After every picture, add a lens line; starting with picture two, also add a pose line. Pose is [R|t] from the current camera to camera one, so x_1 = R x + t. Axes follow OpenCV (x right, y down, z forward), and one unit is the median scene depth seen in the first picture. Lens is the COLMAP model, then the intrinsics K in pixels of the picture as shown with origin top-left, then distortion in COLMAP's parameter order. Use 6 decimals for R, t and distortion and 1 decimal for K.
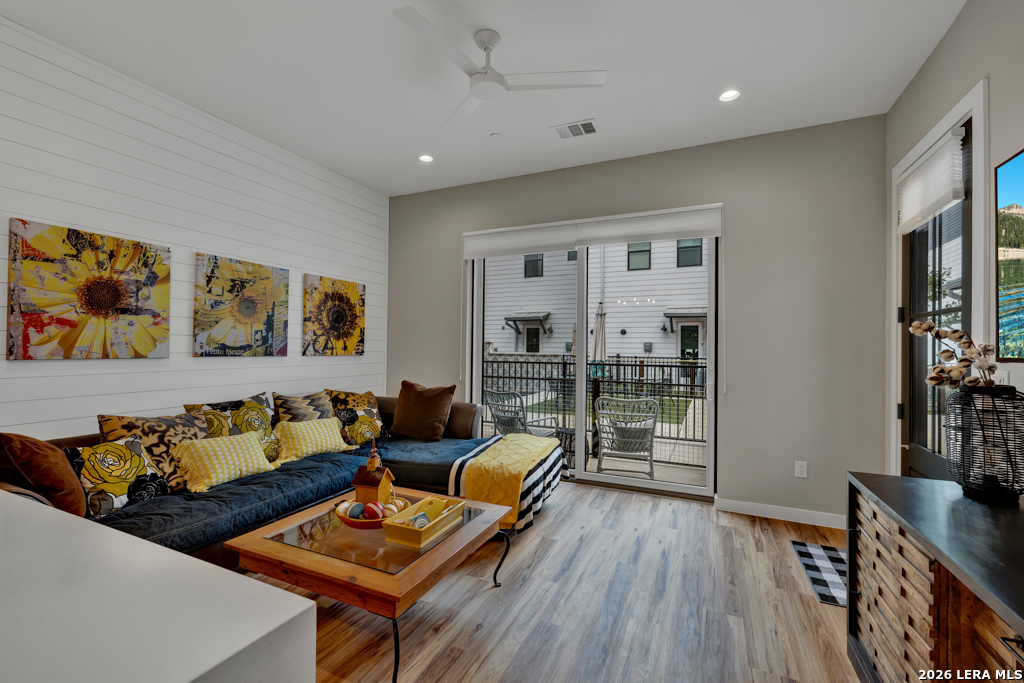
lens RADIAL K [[435.3, 0, 508.9], [0, 435.3, 345.0], [0, 0, 1]] dist [0.000735, 0.000039]
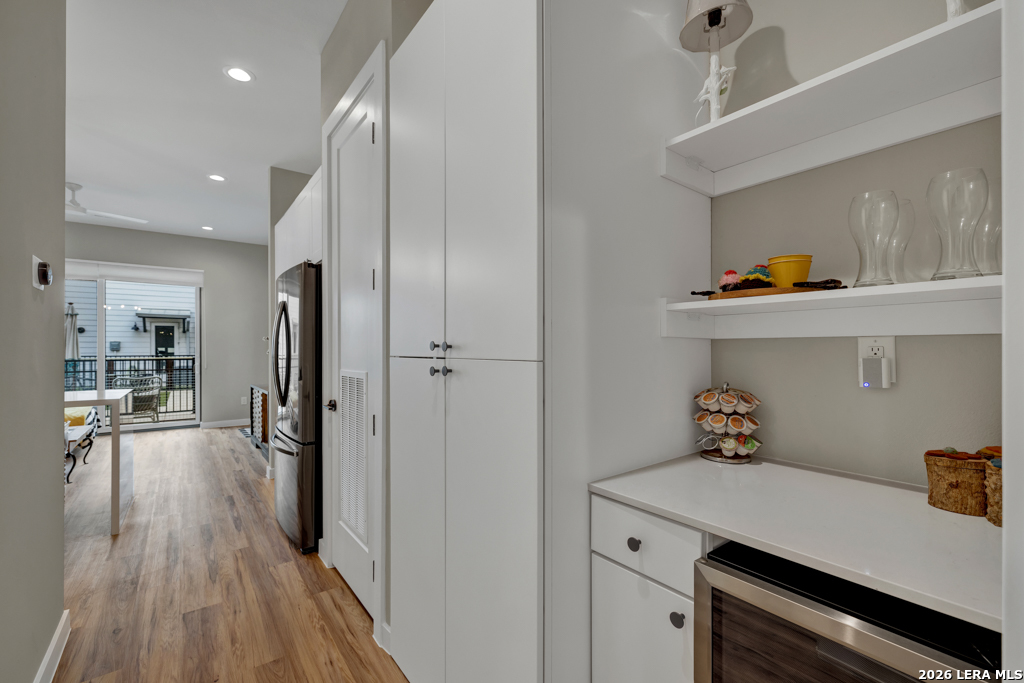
lens RADIAL K [[435.3, 0, 508.9], [0, 435.3, 345.0], [0, 0, 1]] dist [0.000735, 0.000039]
pose [[0.470602, -0.005075, 0.882331, -0.583951], [0.002436, 0.999987, 0.004452, -0.000273], [-0.882342, 0.000055, 0.470608, -1.111807]]
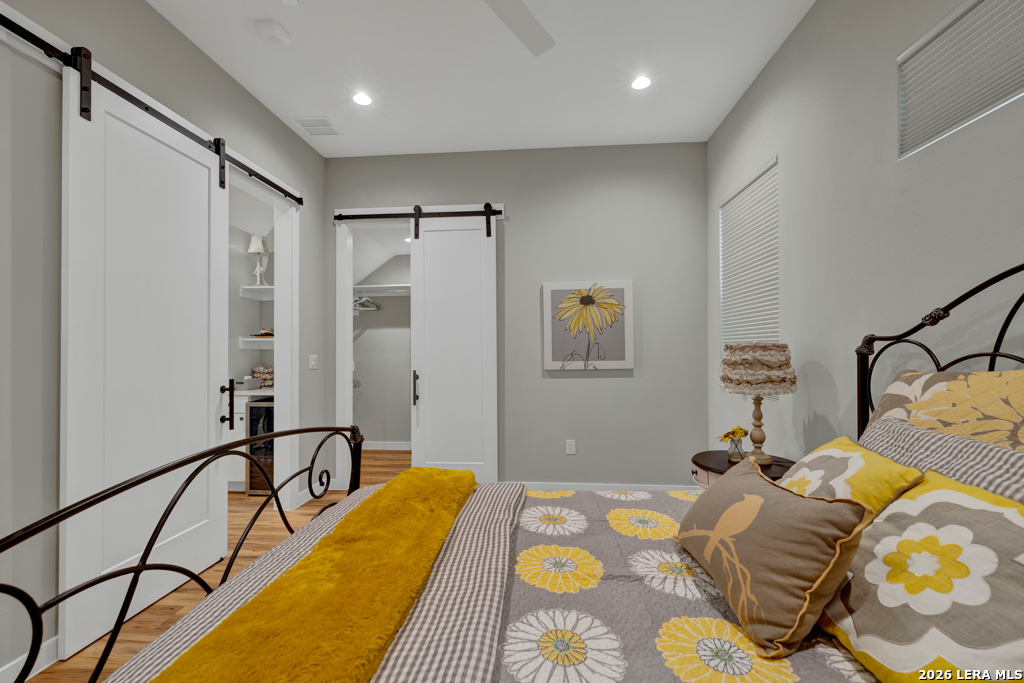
lens RADIAL K [[435.3, 0, 508.9], [0, 435.3, 345.0], [0, 0, 1]] dist [0.000735, 0.000039]
pose [[-0.346601, 0.003683, 0.938005, -2.419680], [-0.000174, 0.999992, -0.003991, -0.022283], [-0.938013, -0.001547, -0.346598, -1.518357]]
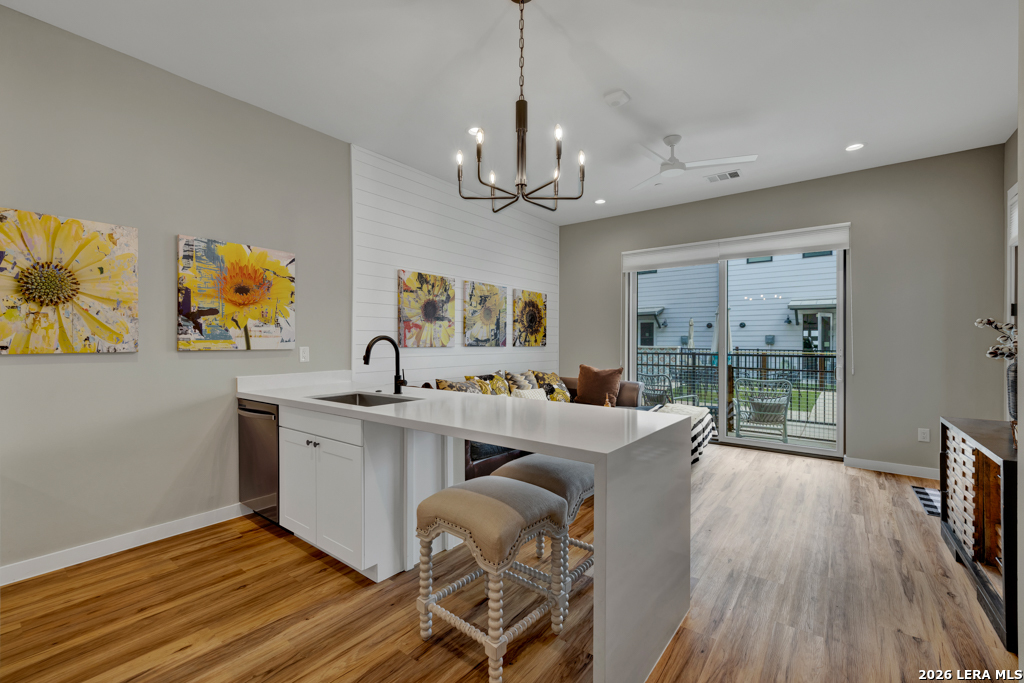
lens RADIAL K [[432.9, 0, 512.0], [0, 432.9, 341.5], [0, 0, 1]] dist [0.012184, -0.000149]
pose [[0.976416, -0.006964, -0.215784, -0.190813], [0.007713, 0.999967, 0.002629, 0.005682], [0.215758, -0.004231, 0.976438, -0.438647]]
